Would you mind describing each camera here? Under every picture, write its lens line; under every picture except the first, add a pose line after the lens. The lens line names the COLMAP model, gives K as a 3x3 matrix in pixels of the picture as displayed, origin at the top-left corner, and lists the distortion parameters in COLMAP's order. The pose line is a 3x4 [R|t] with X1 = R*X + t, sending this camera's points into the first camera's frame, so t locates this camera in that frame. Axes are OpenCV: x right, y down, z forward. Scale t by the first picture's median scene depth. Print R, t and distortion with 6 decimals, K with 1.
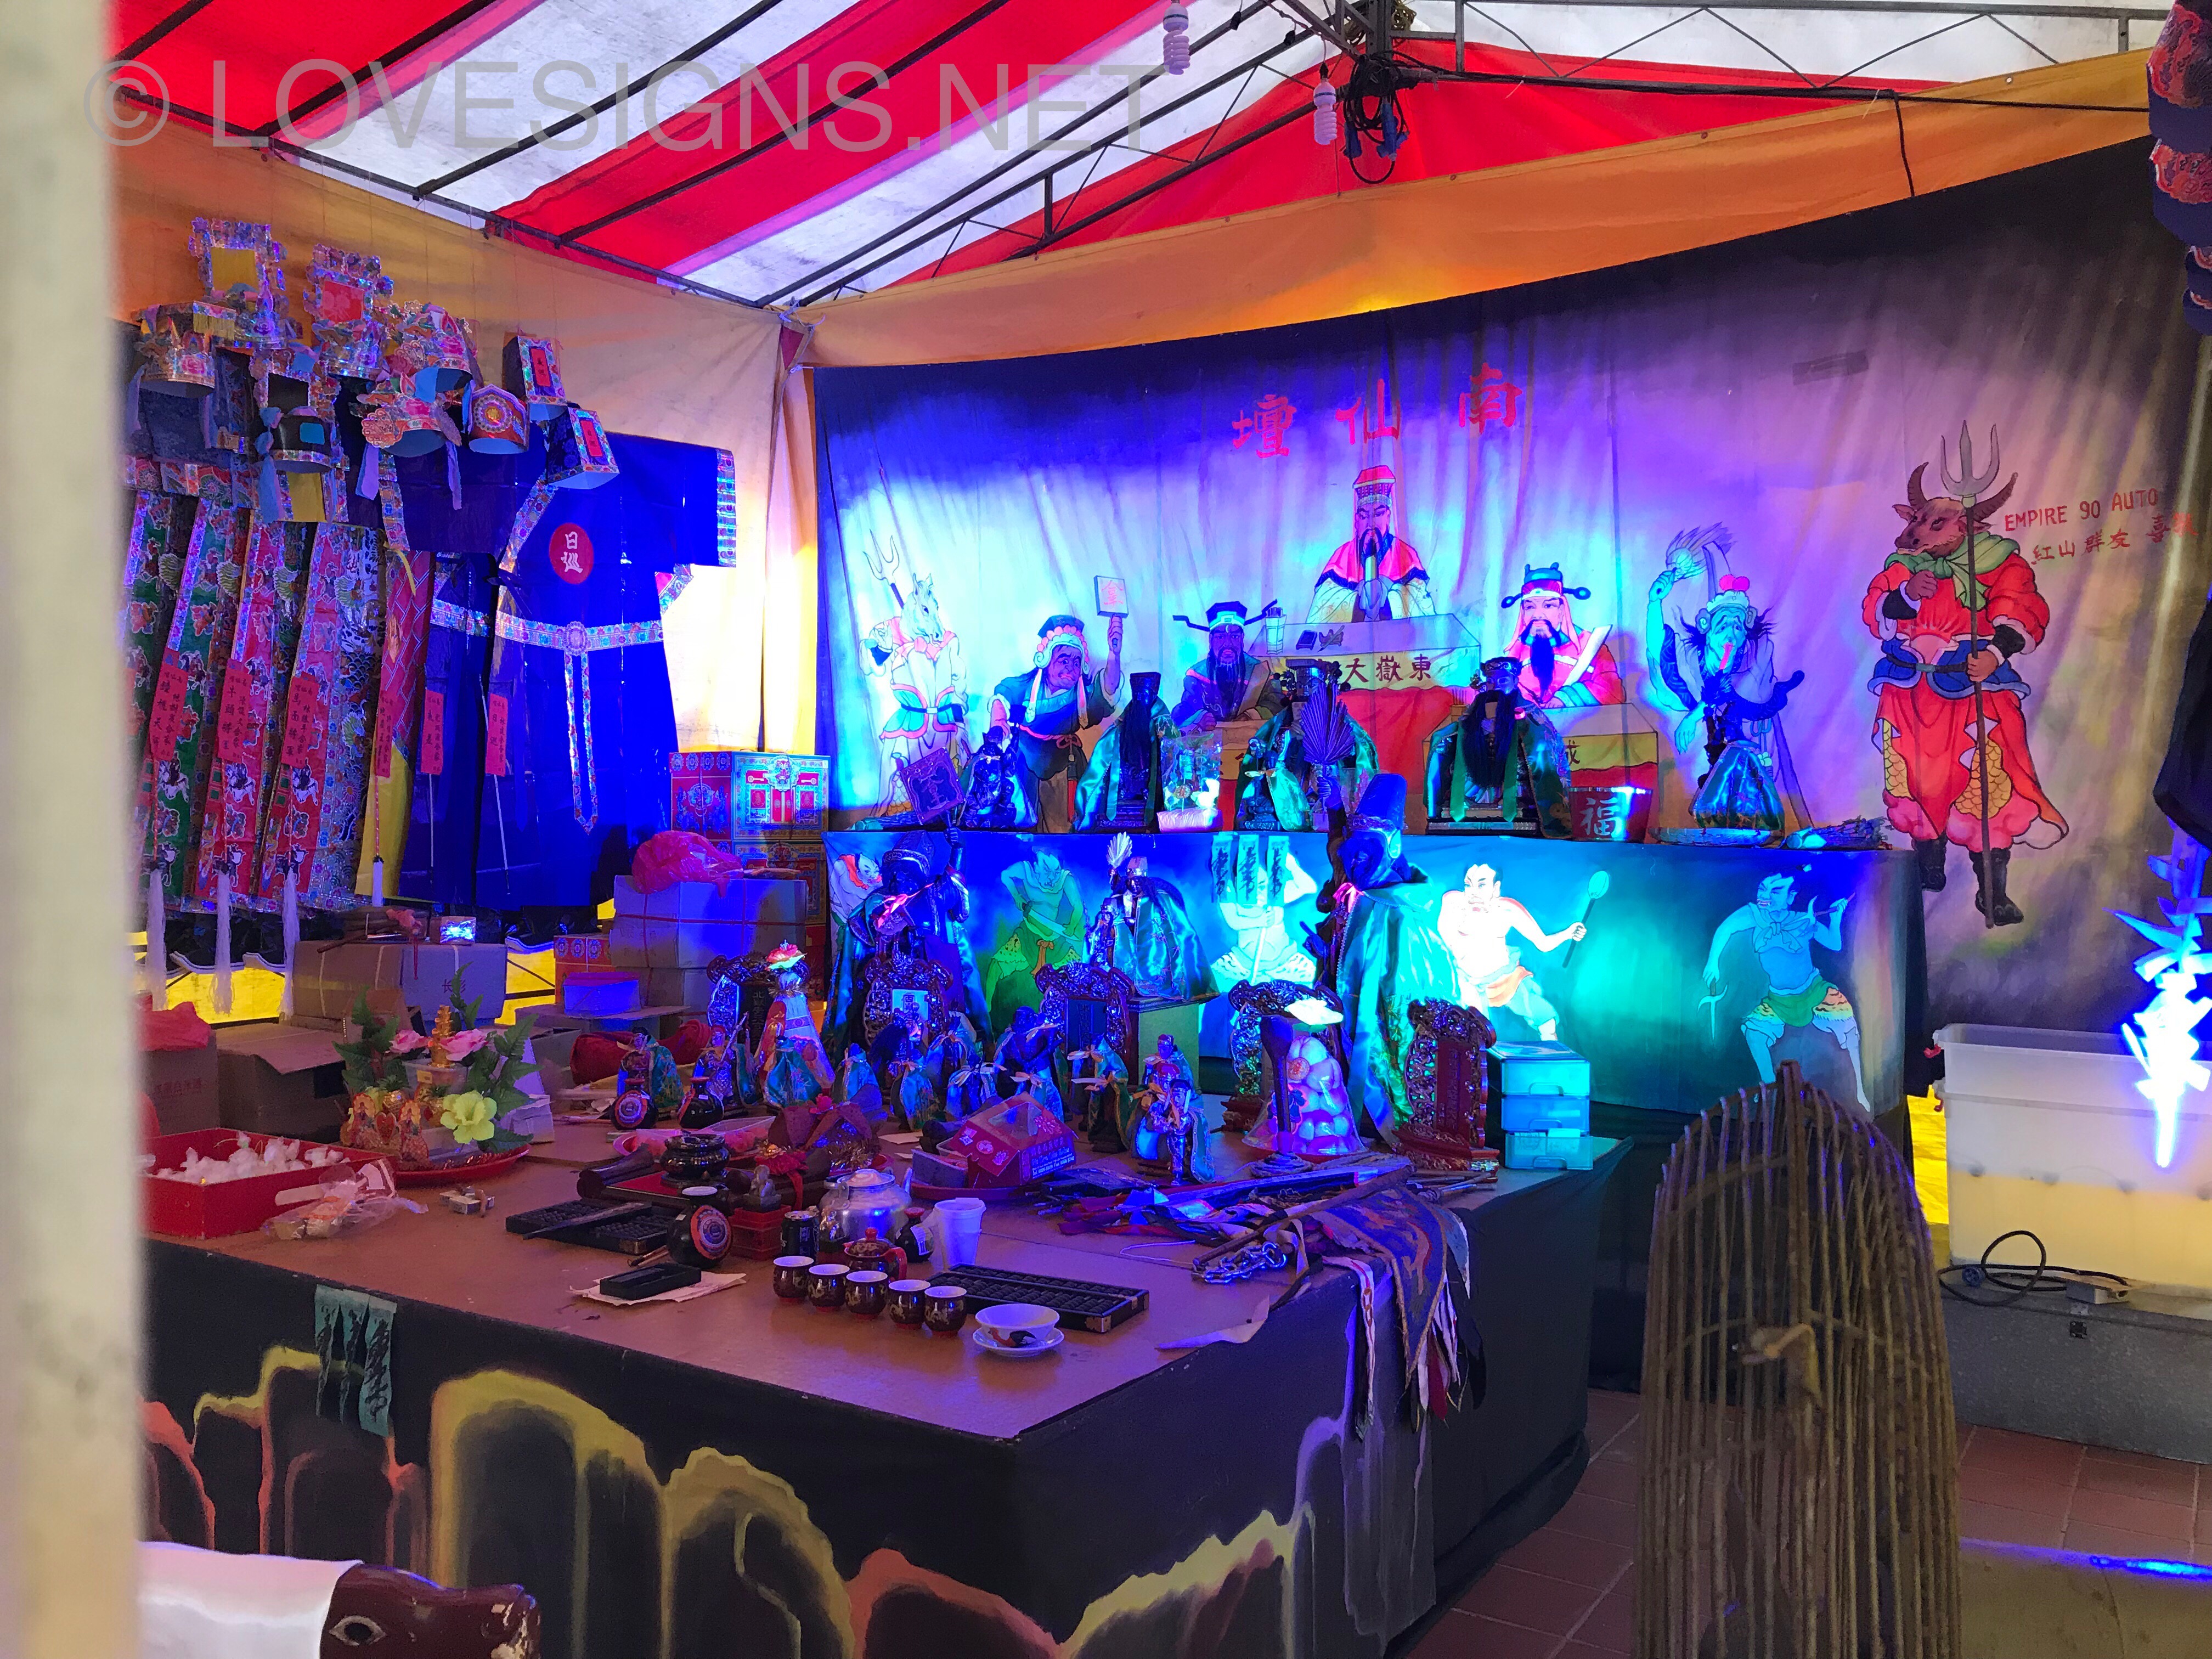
lens RADIAL K [[1821.5, 0, 1108.9], [0, 1821.5, 865.6], [0, 0, 1]] dist [-0.005538, -0.004240]
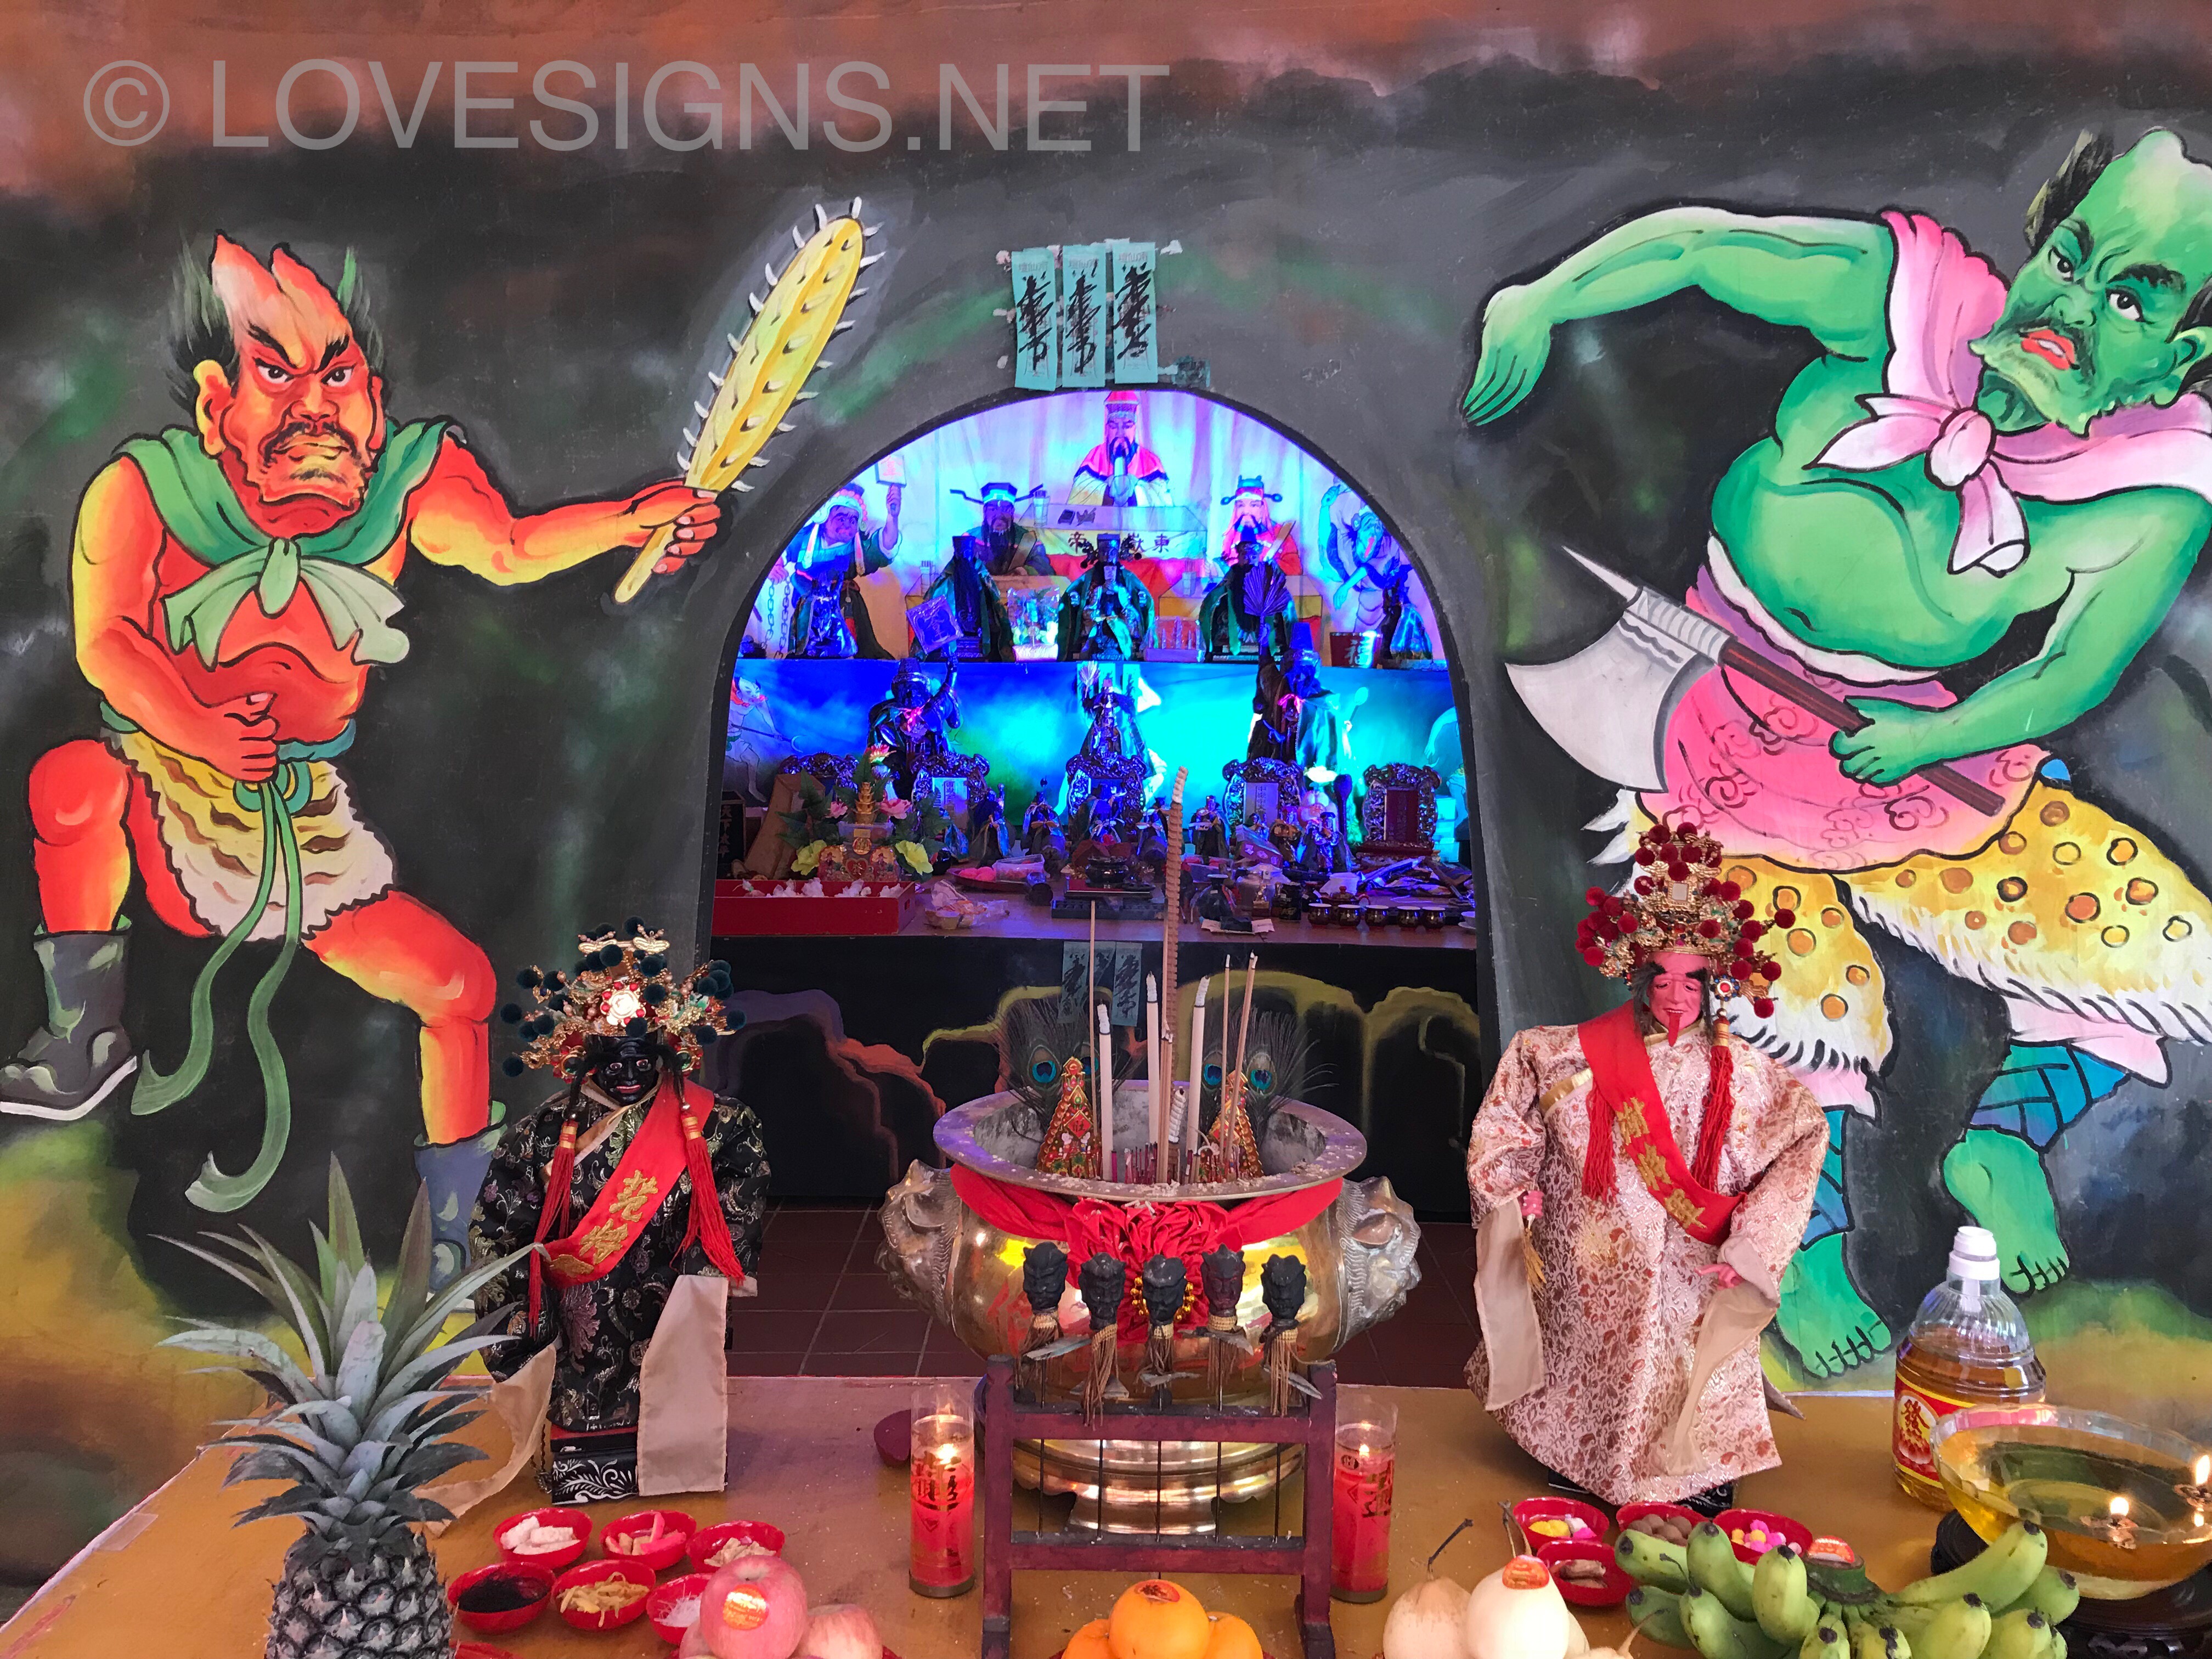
lens RADIAL K [[1810.9, 0, 1098.1], [0, 1810.9, 868.9], [0, 0, 1]] dist [0.051879, -0.007098]
pose [[0.852695, -0.050204, 0.519992, -0.688454], [0.001218, 0.995560, 0.094122, 0.010134], [-0.522408, -0.079624, 0.848970, -0.197503]]
